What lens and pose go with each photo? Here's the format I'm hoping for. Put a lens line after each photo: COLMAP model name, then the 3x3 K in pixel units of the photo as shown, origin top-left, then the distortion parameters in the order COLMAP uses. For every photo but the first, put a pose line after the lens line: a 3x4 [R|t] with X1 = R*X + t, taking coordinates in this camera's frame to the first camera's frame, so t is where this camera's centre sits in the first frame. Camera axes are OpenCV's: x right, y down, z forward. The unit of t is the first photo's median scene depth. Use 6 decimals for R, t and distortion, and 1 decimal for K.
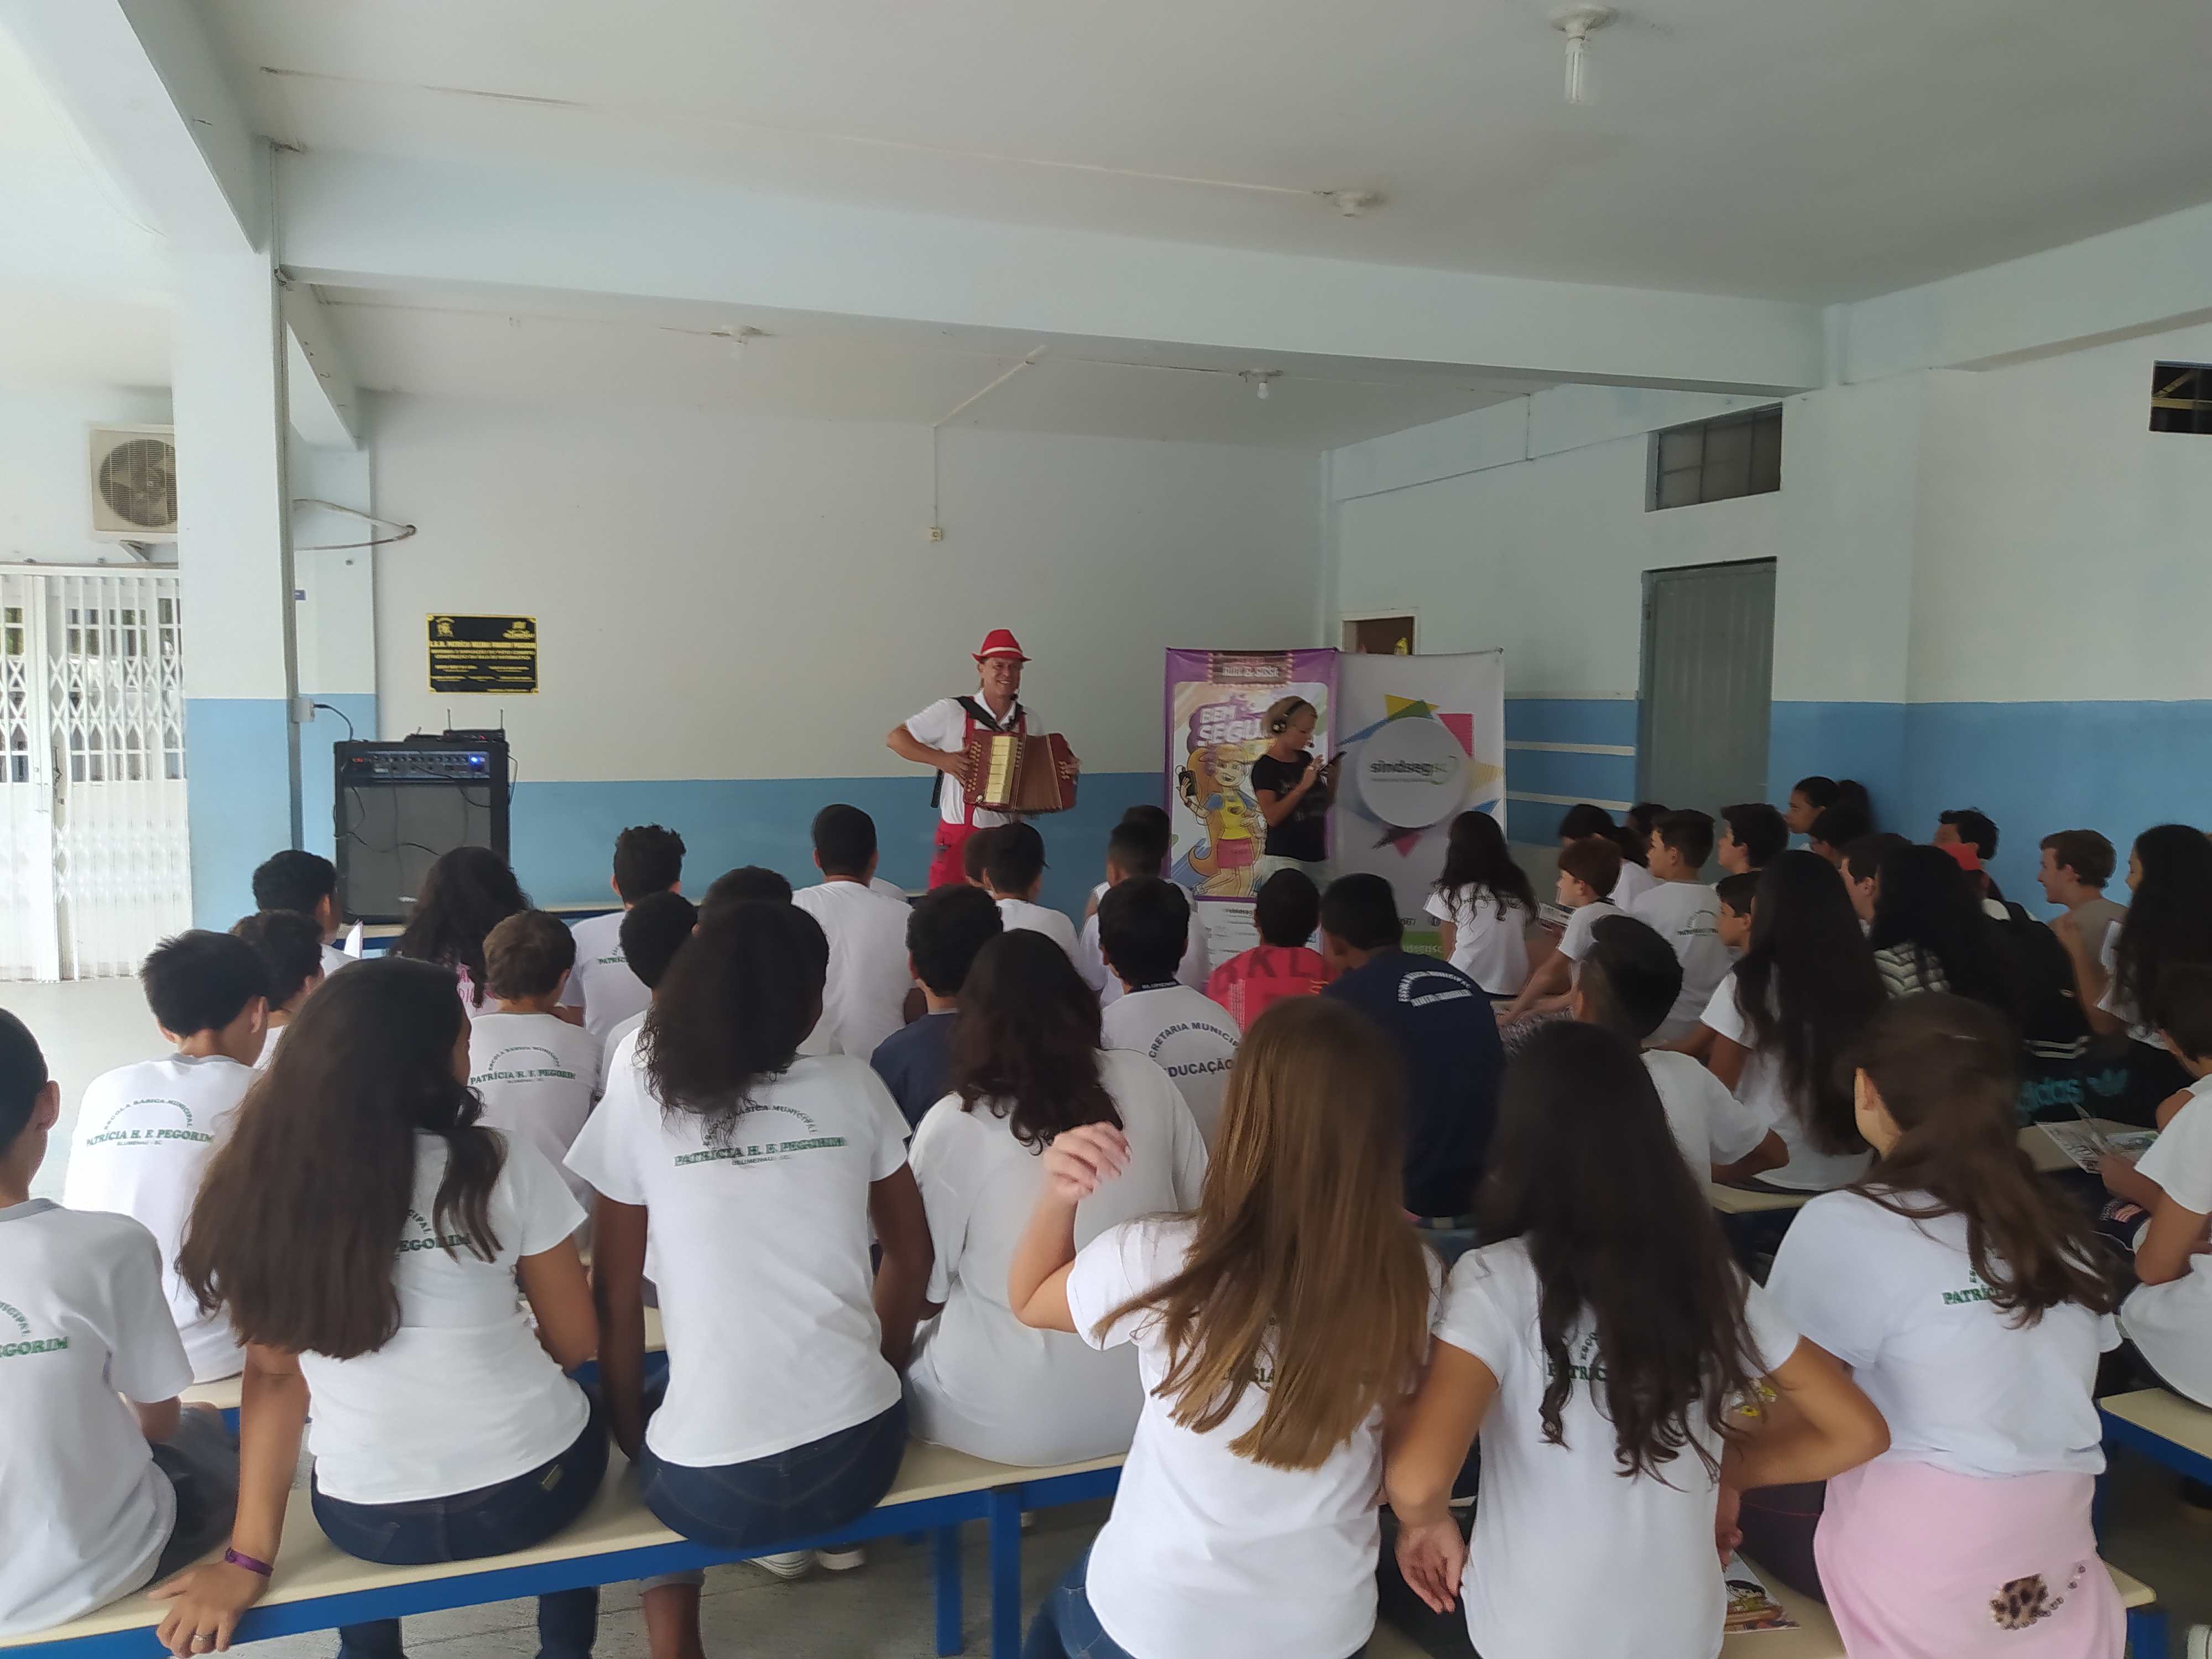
lens RADIAL K [[1693.8, 0, 1129.6], [0, 1693.8, 827.9], [0, 0, 1]] dist [0.128364, -0.218940]
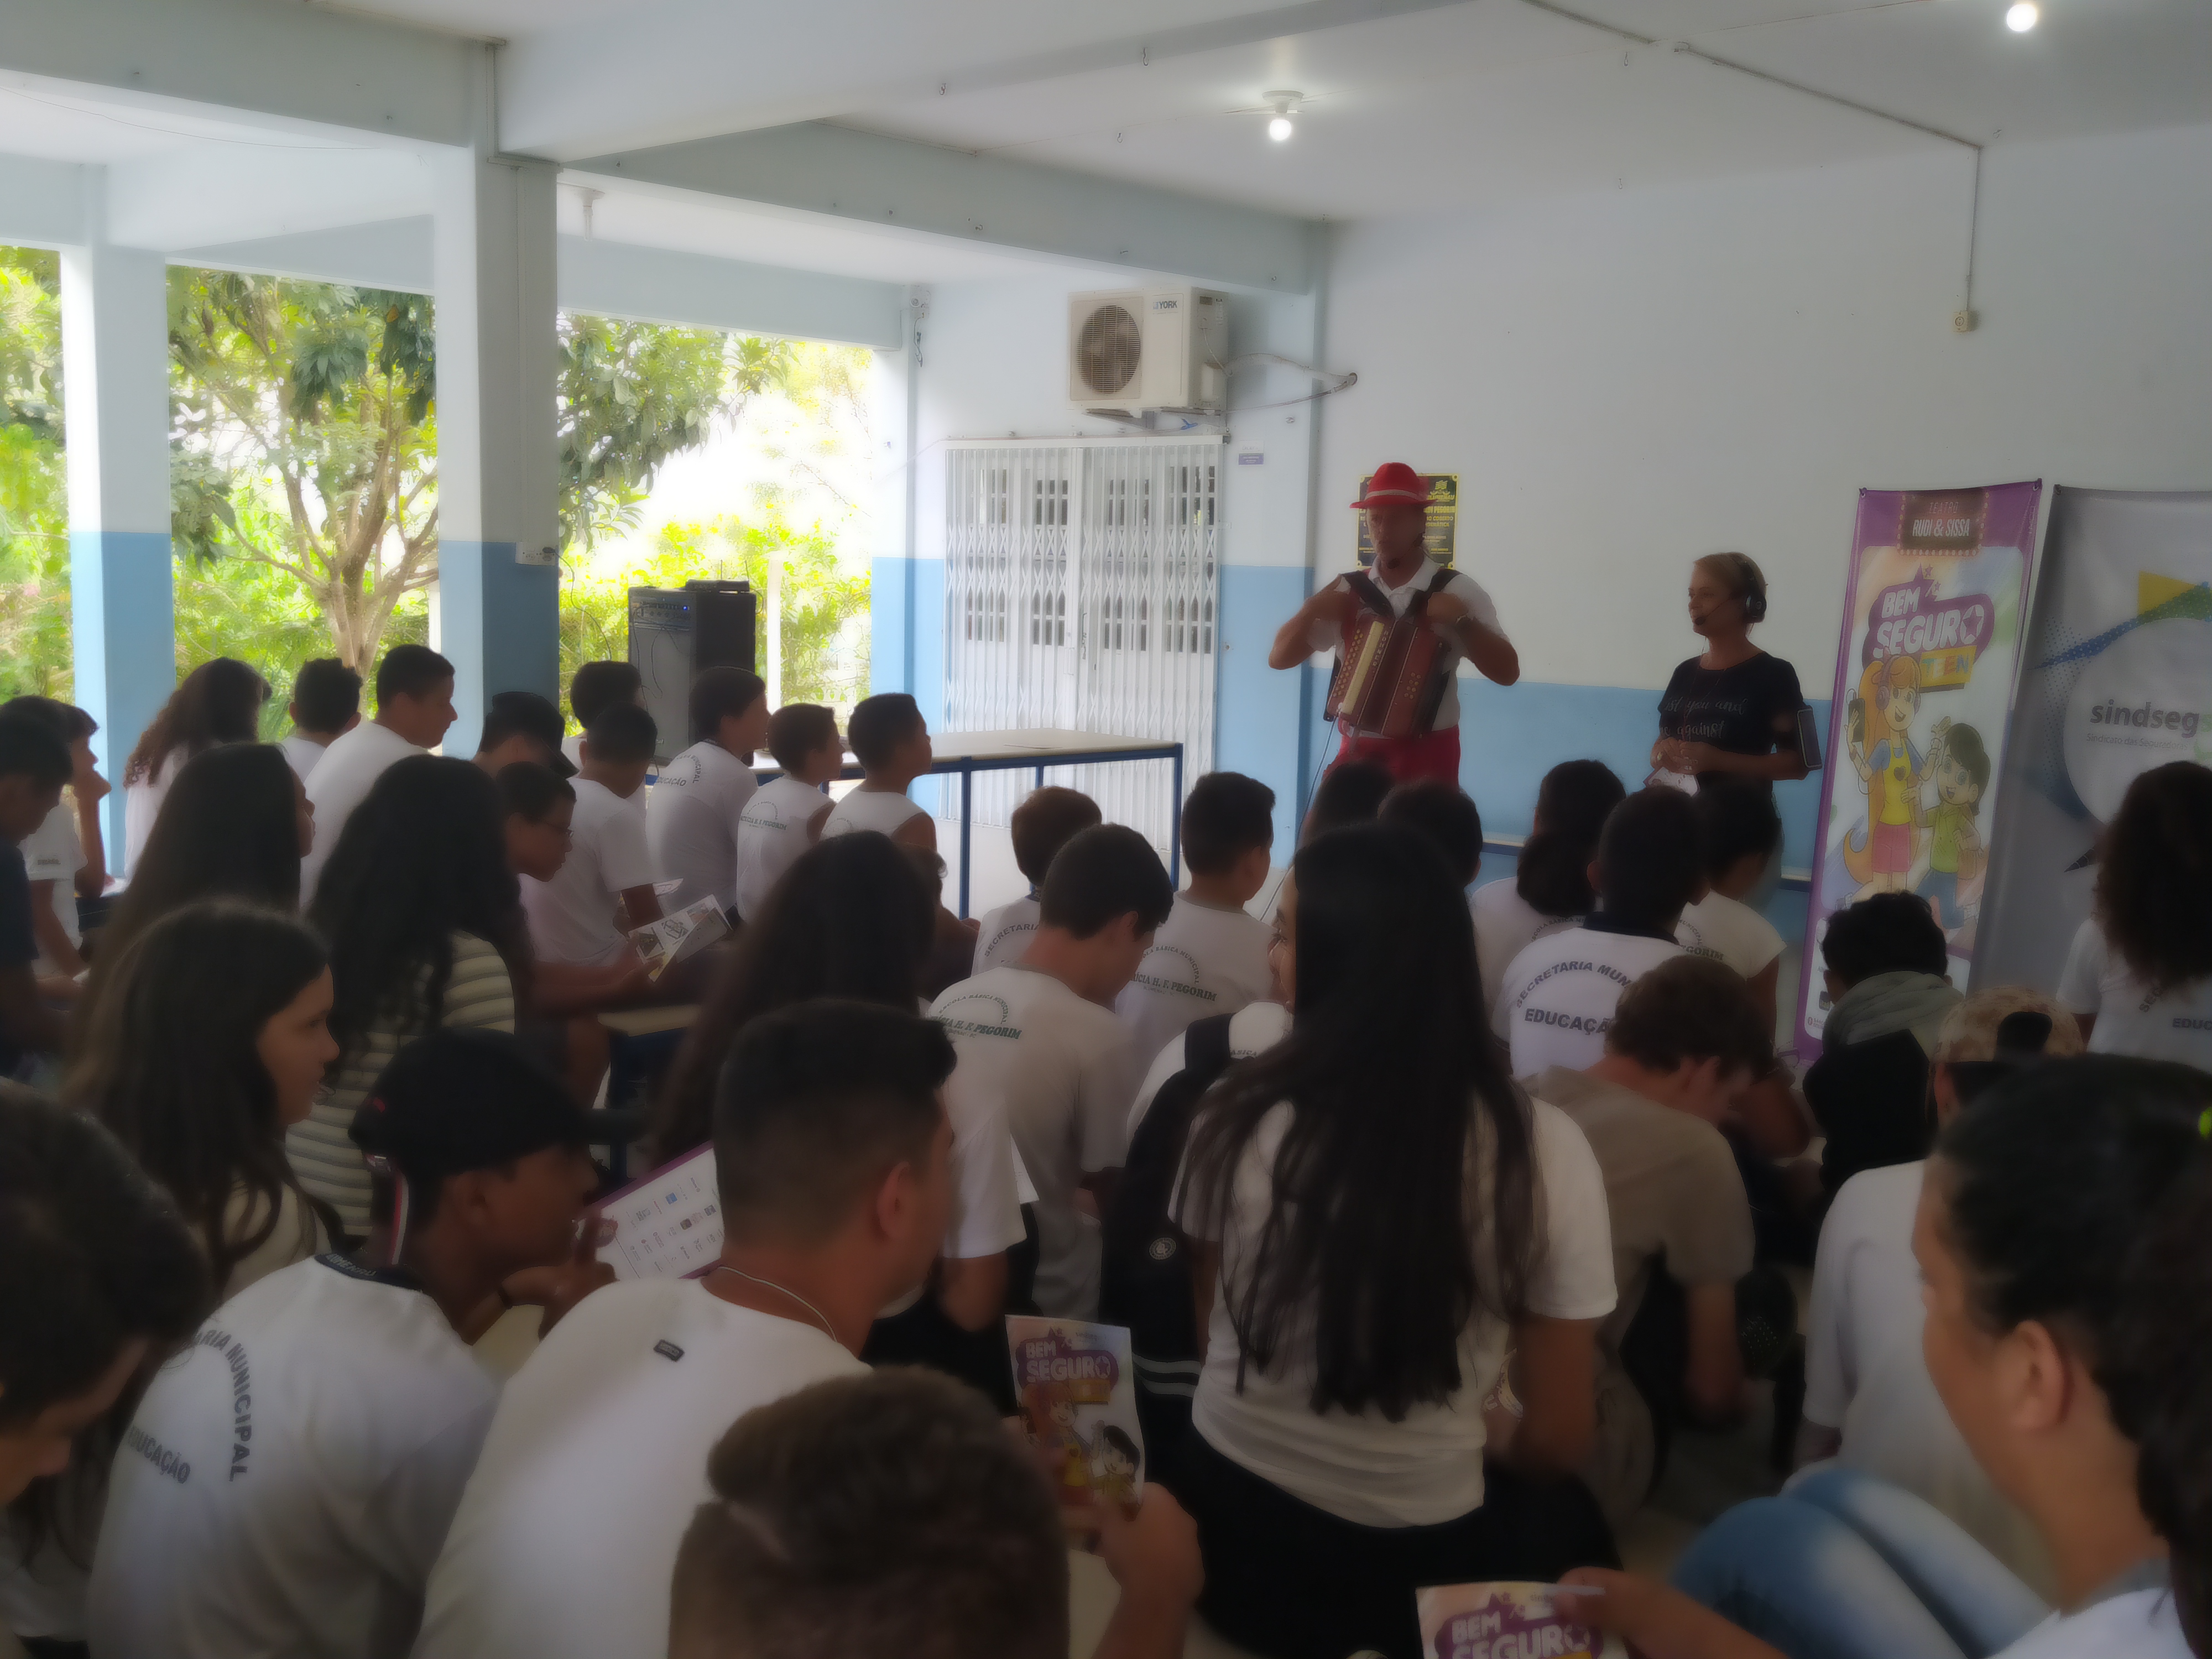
lens RADIAL K [[2240.1, 0, 1106.0], [0, 2240.1, 829.5], [0, 0, 1]] dist [0.106339, -0.160876]
pose [[0.440756, 0.112648, -0.890530, 0.624445], [-0.095201, 0.992365, 0.078411, -0.025998], [0.892564, 0.050219, 0.448115, 0.425314]]
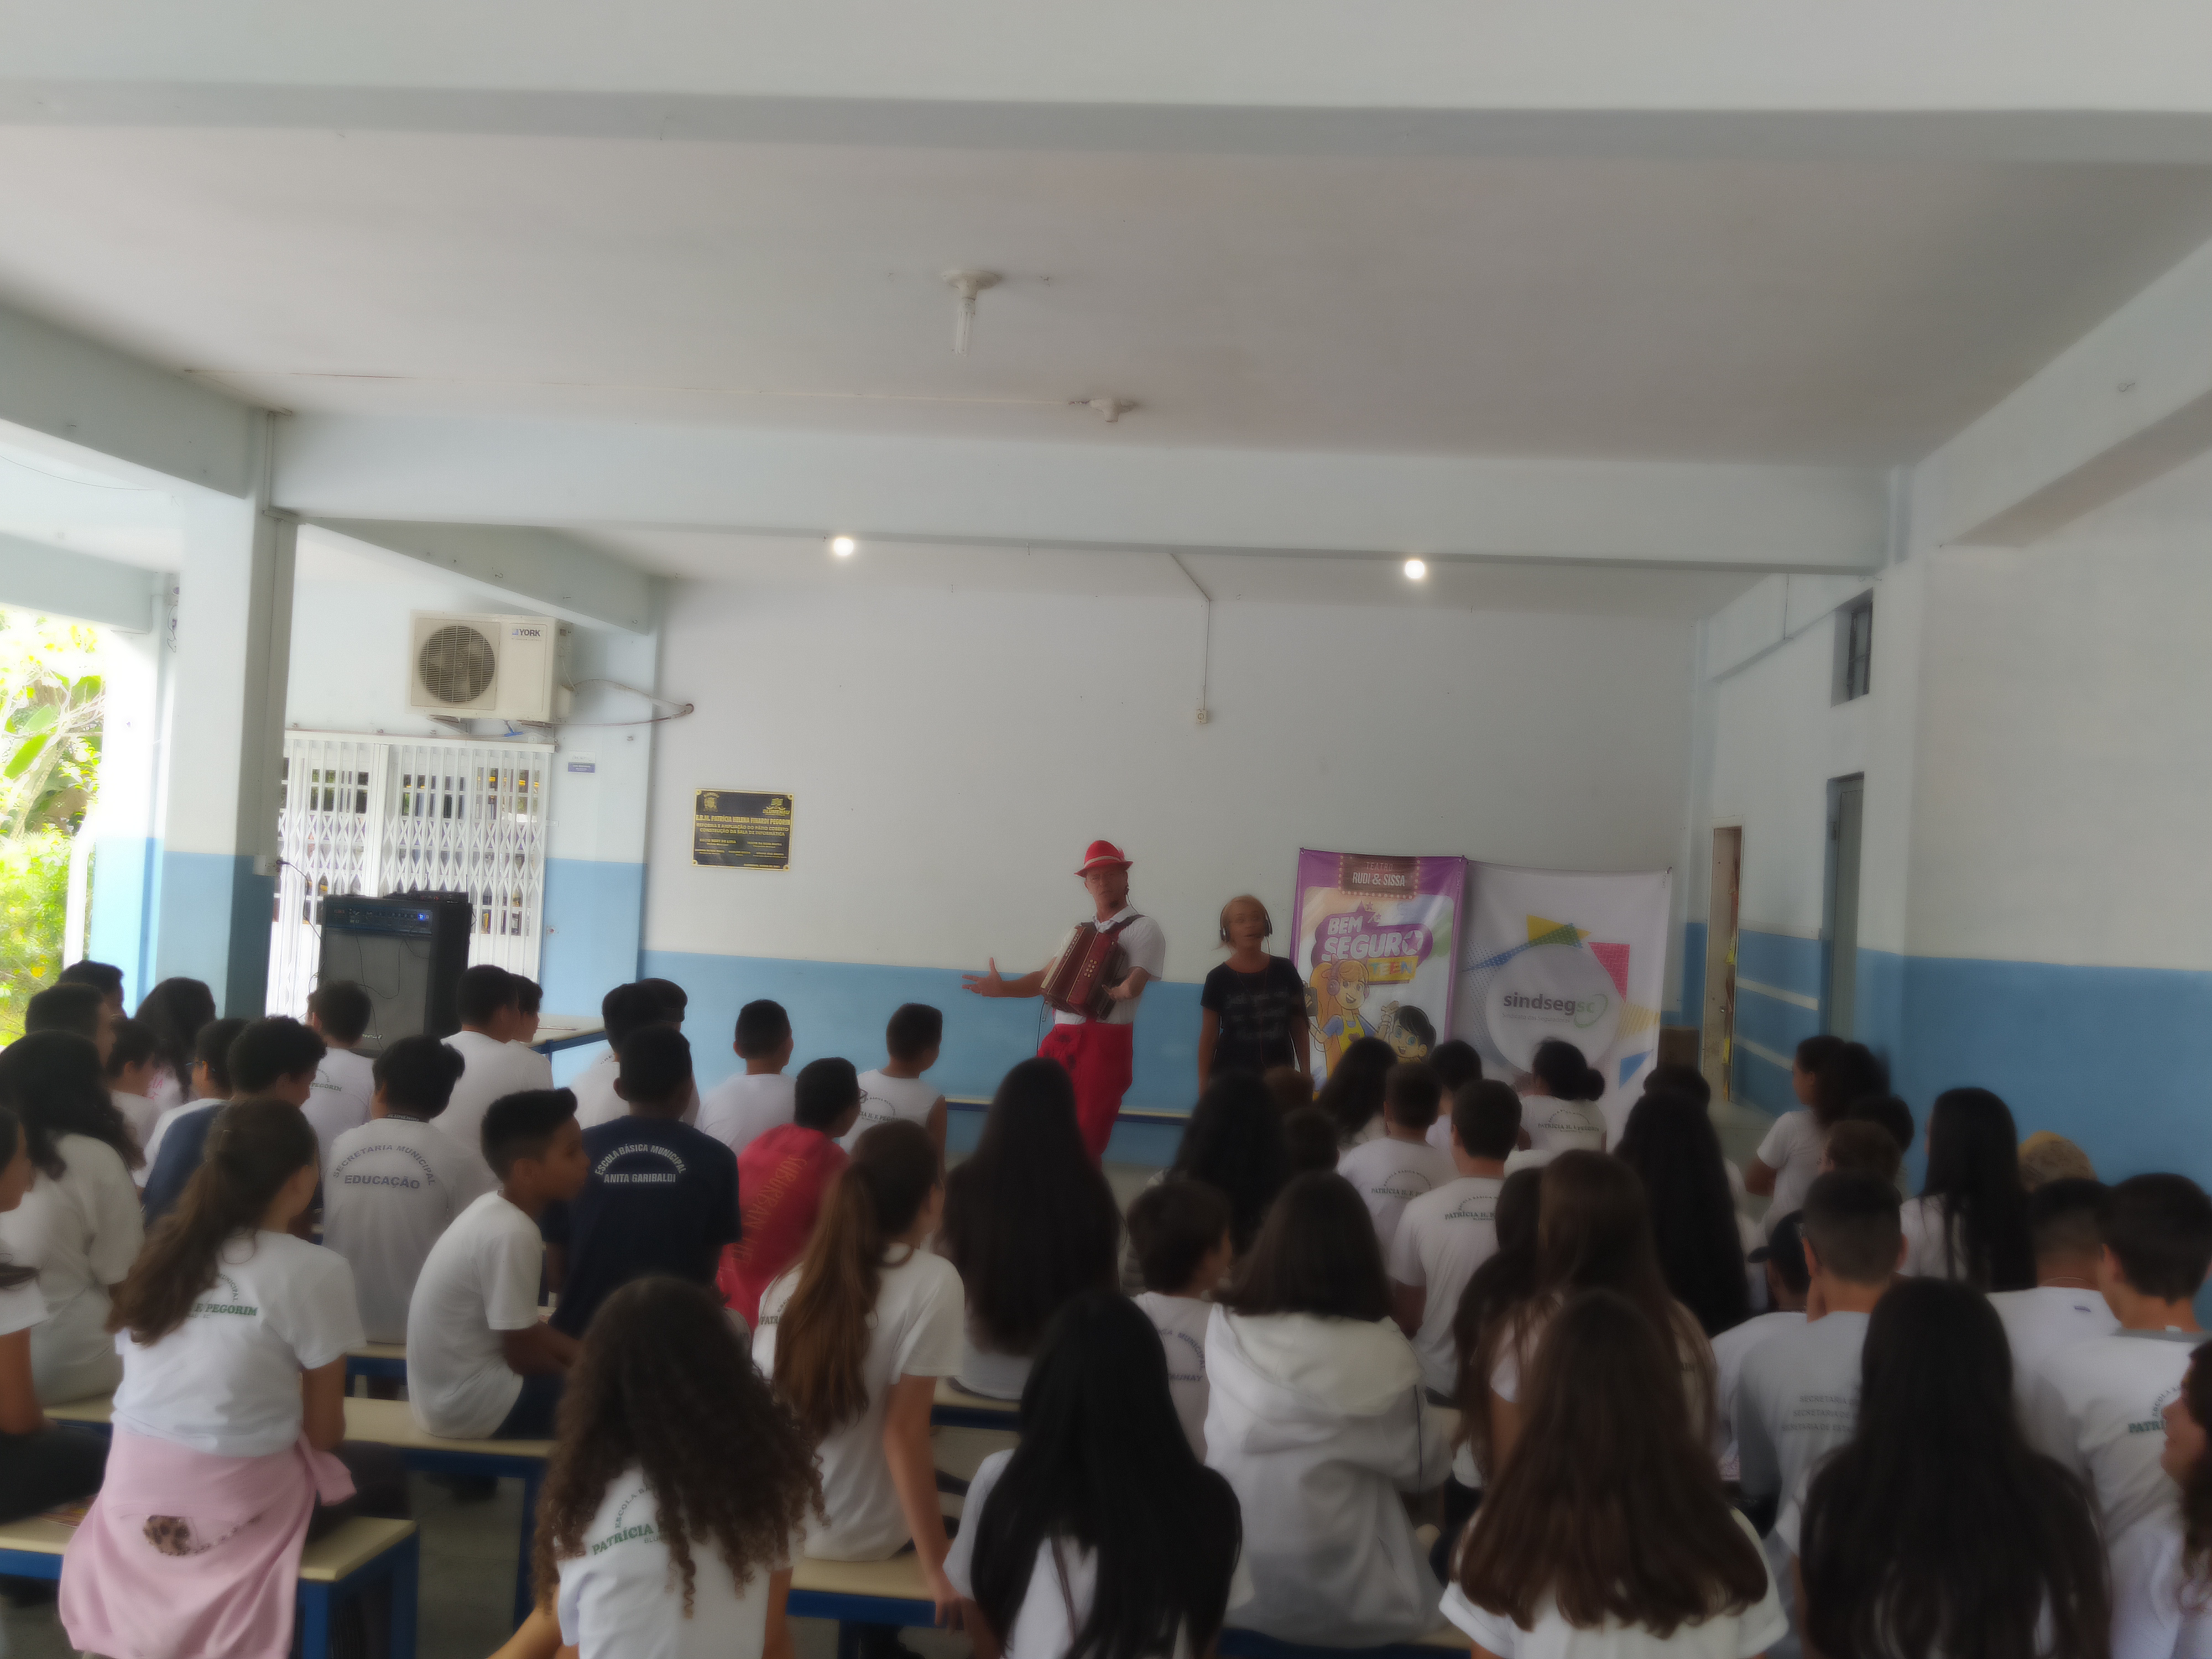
lens RADIAL K [[2240.1, 0, 1106.0], [0, 2240.1, 829.5], [0, 0, 1]] dist [0.106339, -0.160876]
pose [[0.884551, 0.038039, -0.464891, 0.479263], [-0.088475, 0.992258, -0.087152, -0.004998], [0.457976, 0.118222, 0.881068, -0.076823]]
